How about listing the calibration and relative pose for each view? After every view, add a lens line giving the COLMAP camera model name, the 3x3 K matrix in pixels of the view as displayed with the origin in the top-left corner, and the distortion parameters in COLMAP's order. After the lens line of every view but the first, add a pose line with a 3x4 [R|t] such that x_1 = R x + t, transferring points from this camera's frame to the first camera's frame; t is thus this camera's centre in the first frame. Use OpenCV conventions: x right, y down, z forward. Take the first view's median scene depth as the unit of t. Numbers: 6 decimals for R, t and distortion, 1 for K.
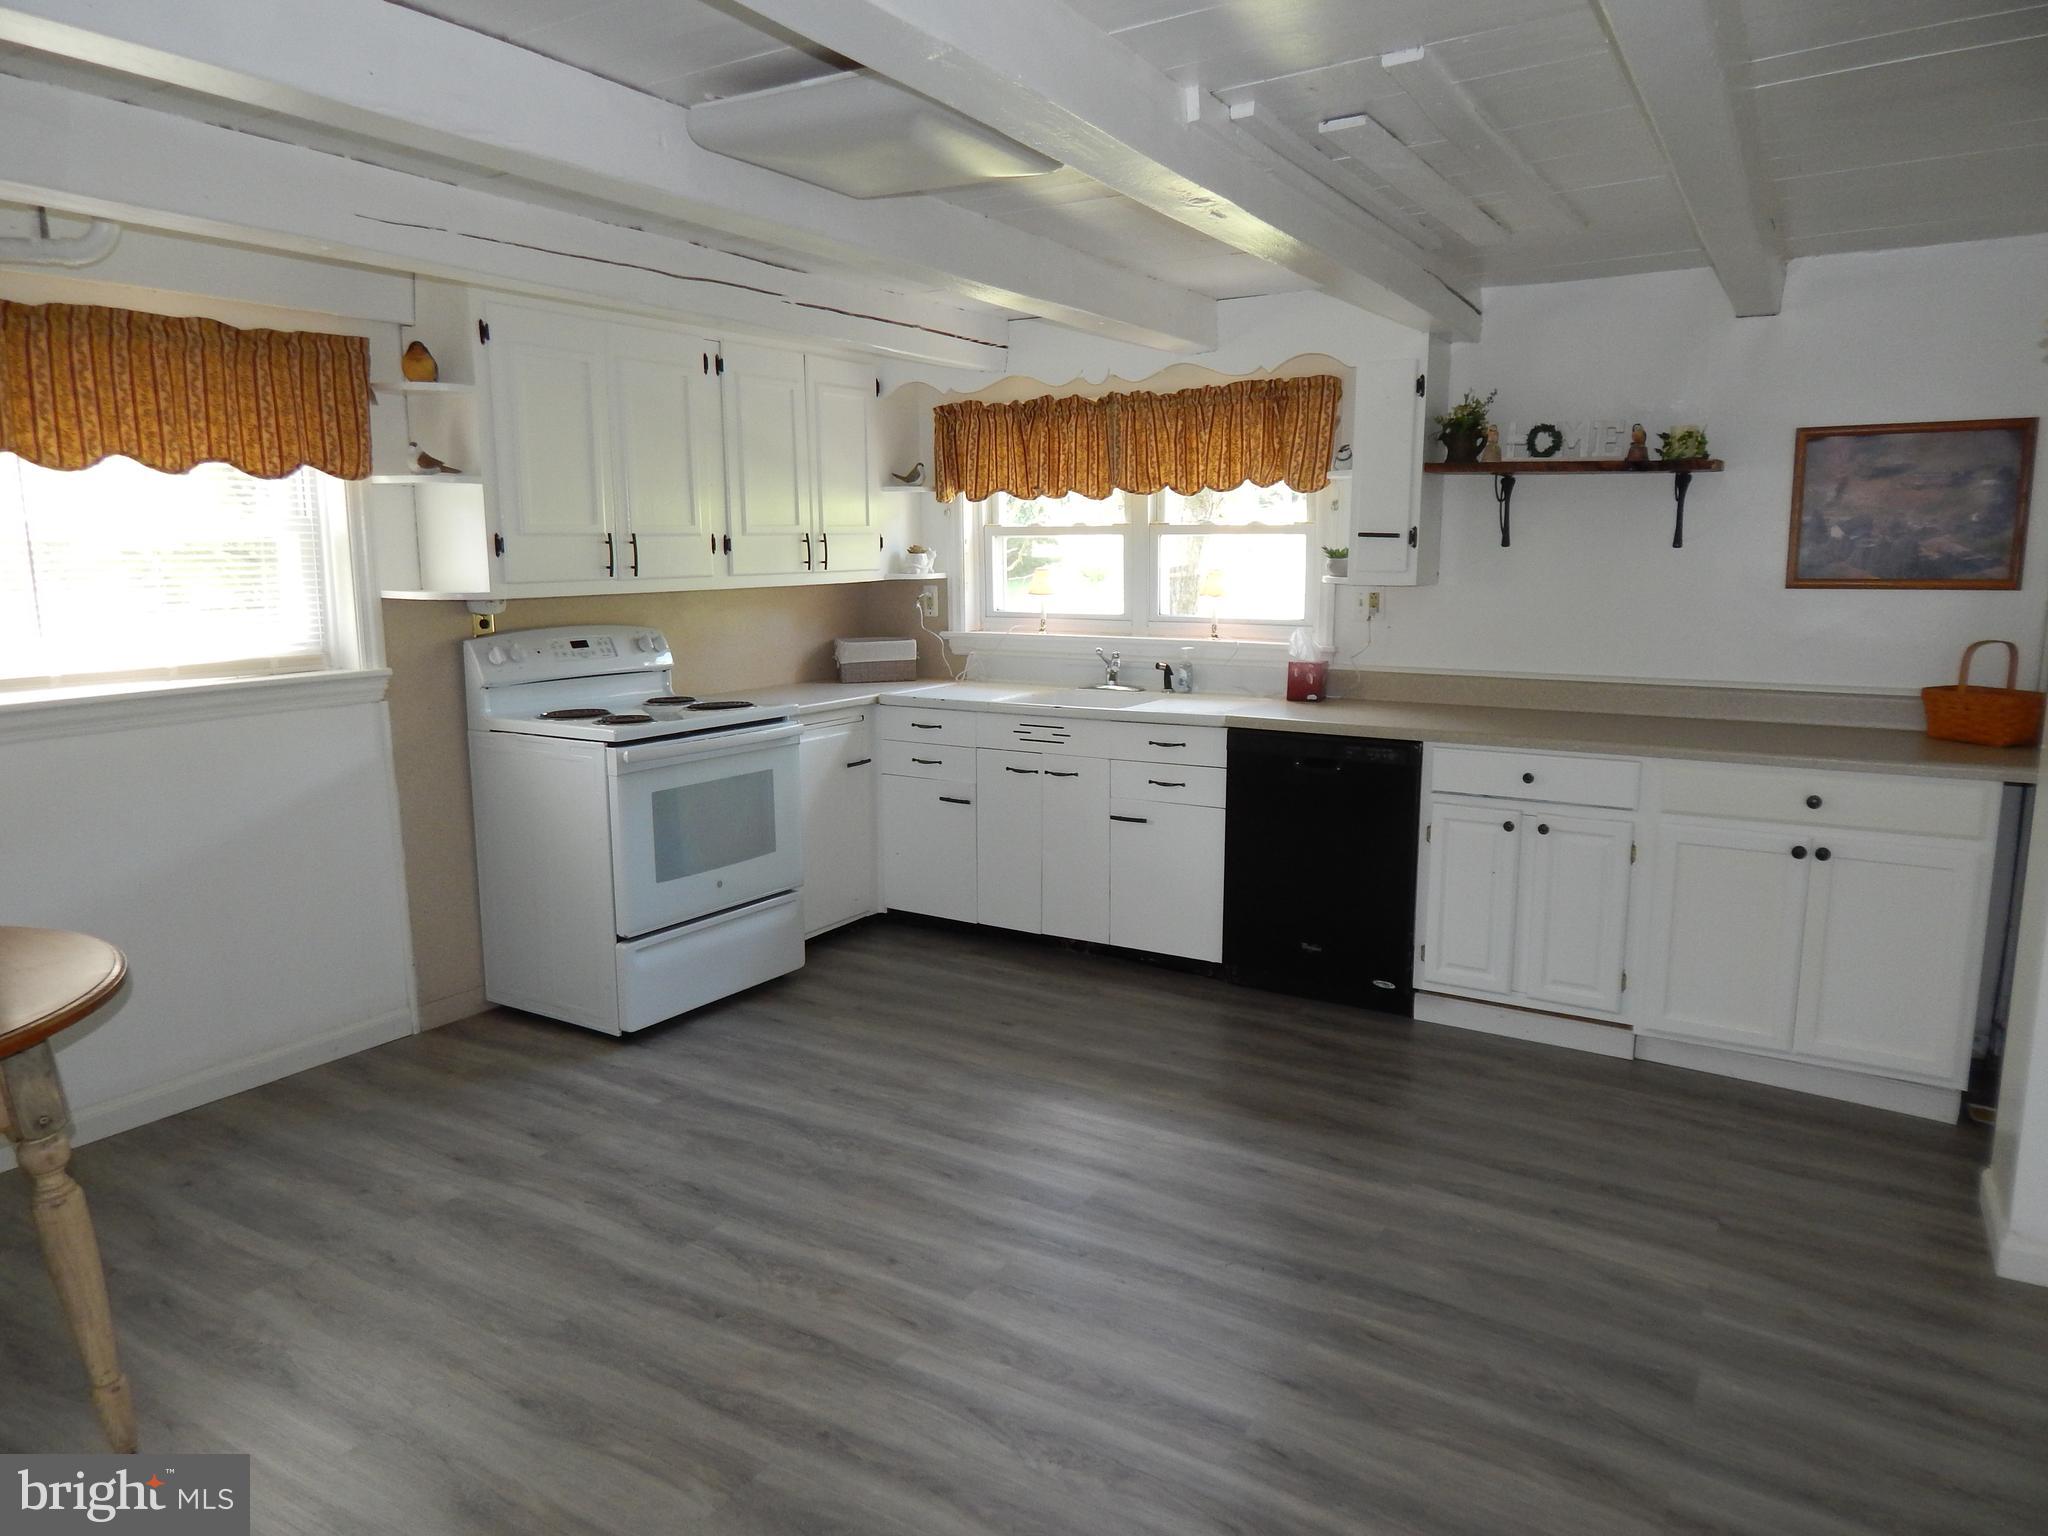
lens RADIAL K [[1367.9, 0, 1017.6], [0, 1367.9, 769.7], [0, 0, 1]] dist [0.011882, -0.006714]
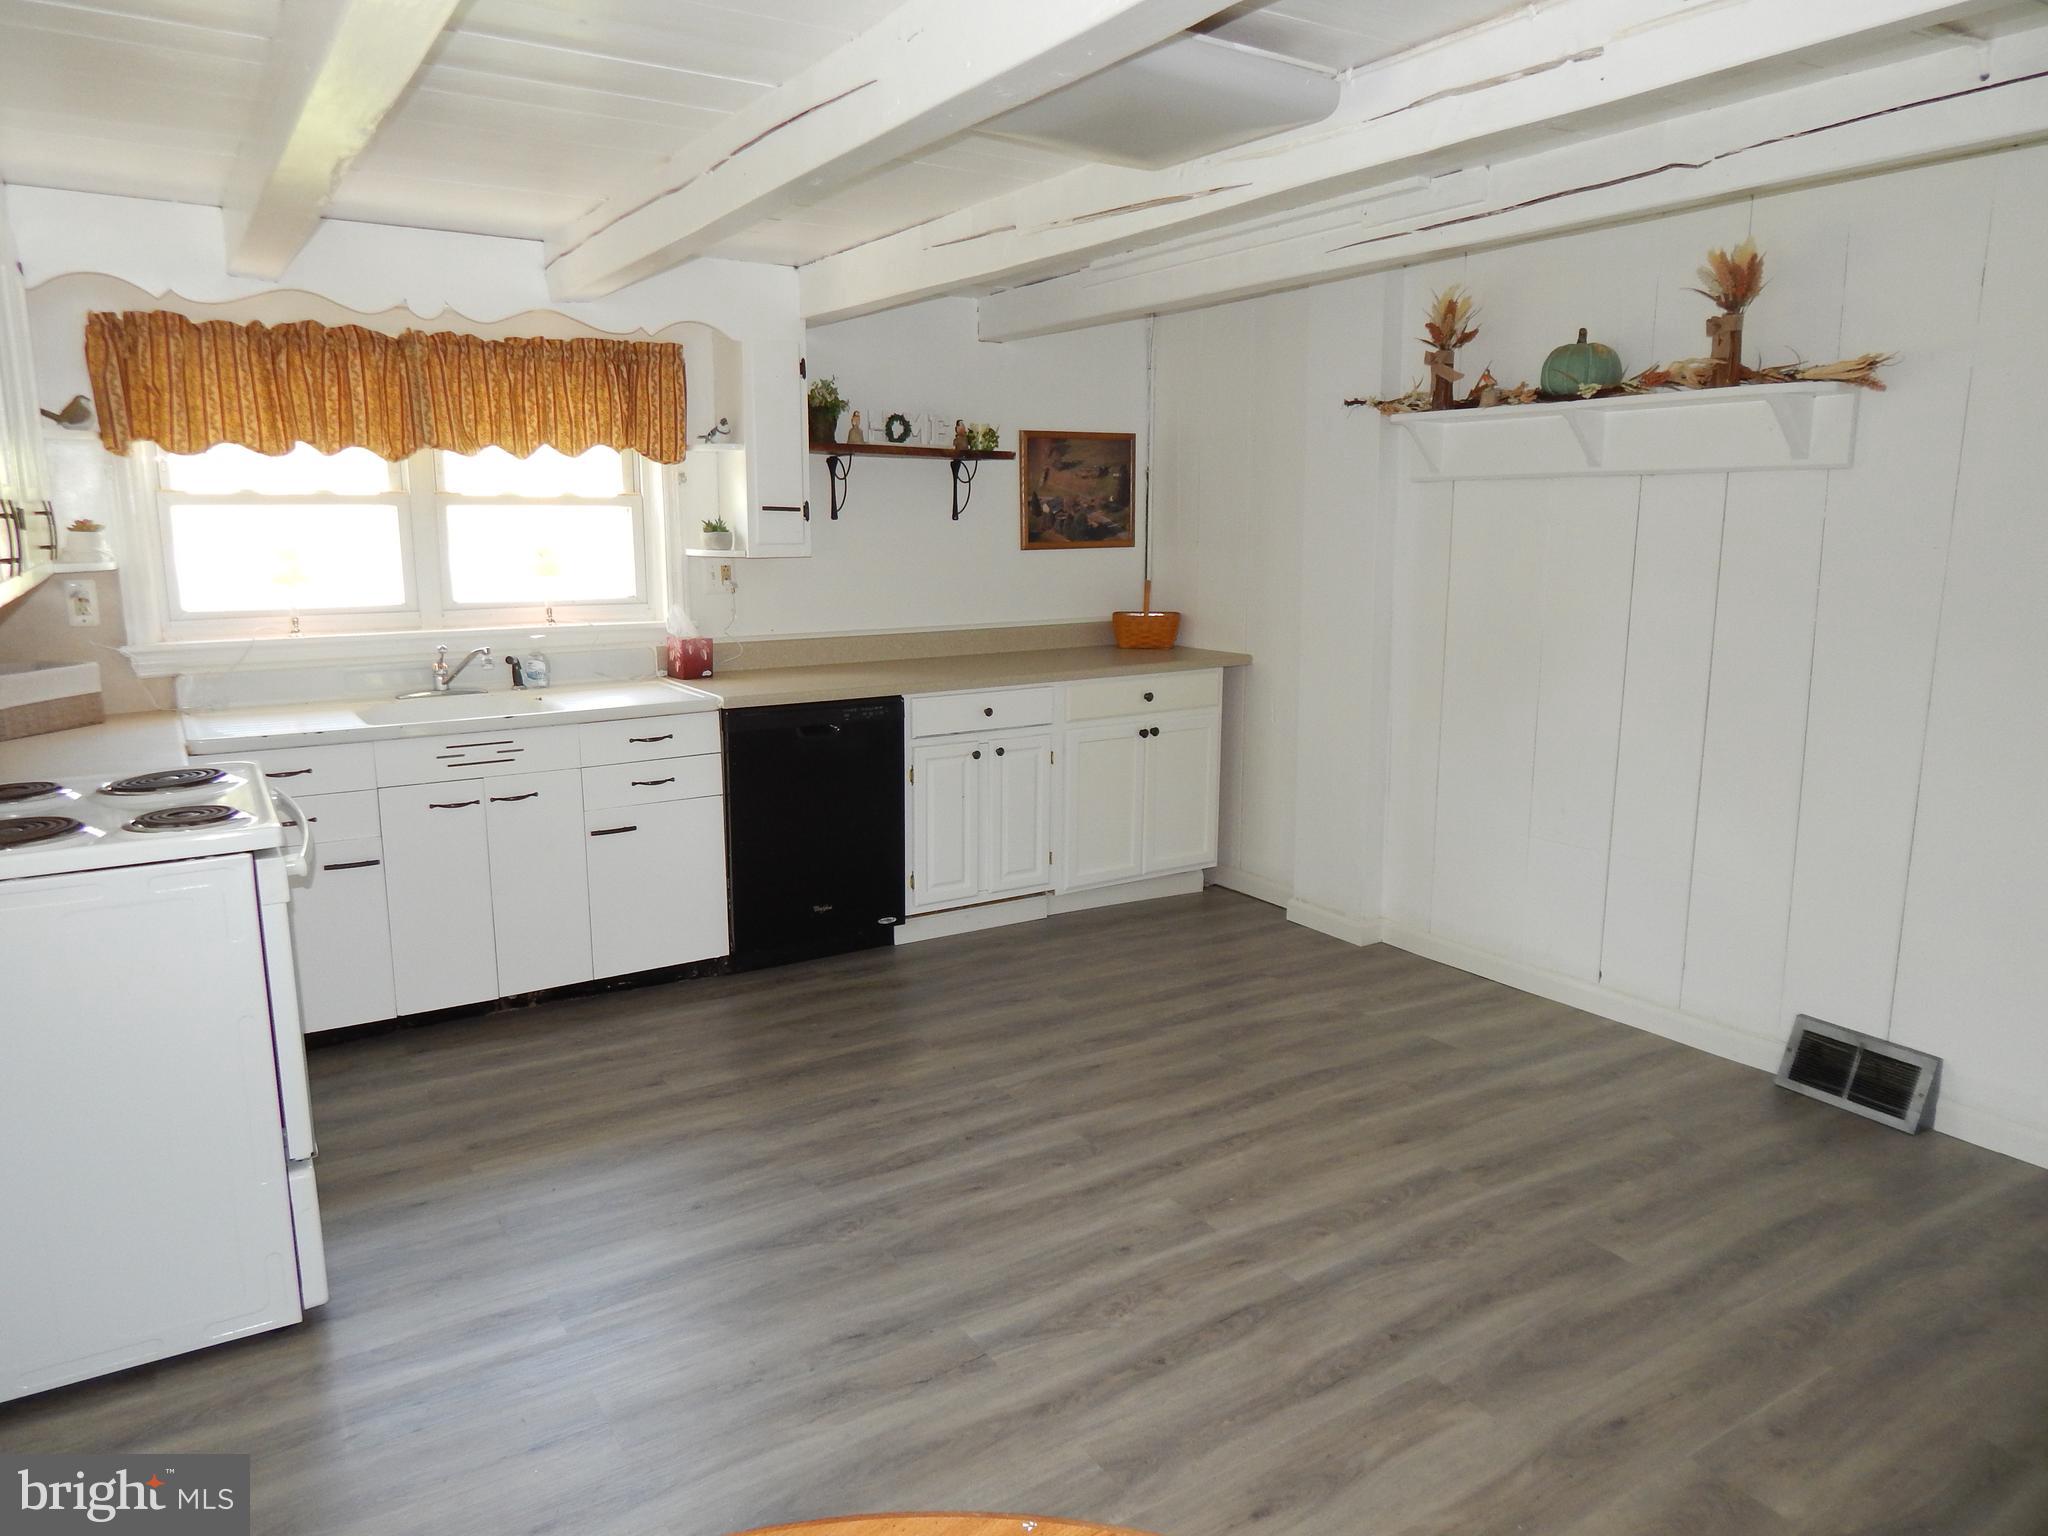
lens RADIAL K [[1367.9, 0, 1019.9], [0, 1367.9, 764.4], [0, 0, 1]] dist [0.011882, -0.006714]
pose [[0.434828, -0.162889, 0.885659, -0.638938], [0.147864, 0.983070, 0.108209, -0.069016], [-0.888291, 0.083904, 0.451552, 0.402493]]
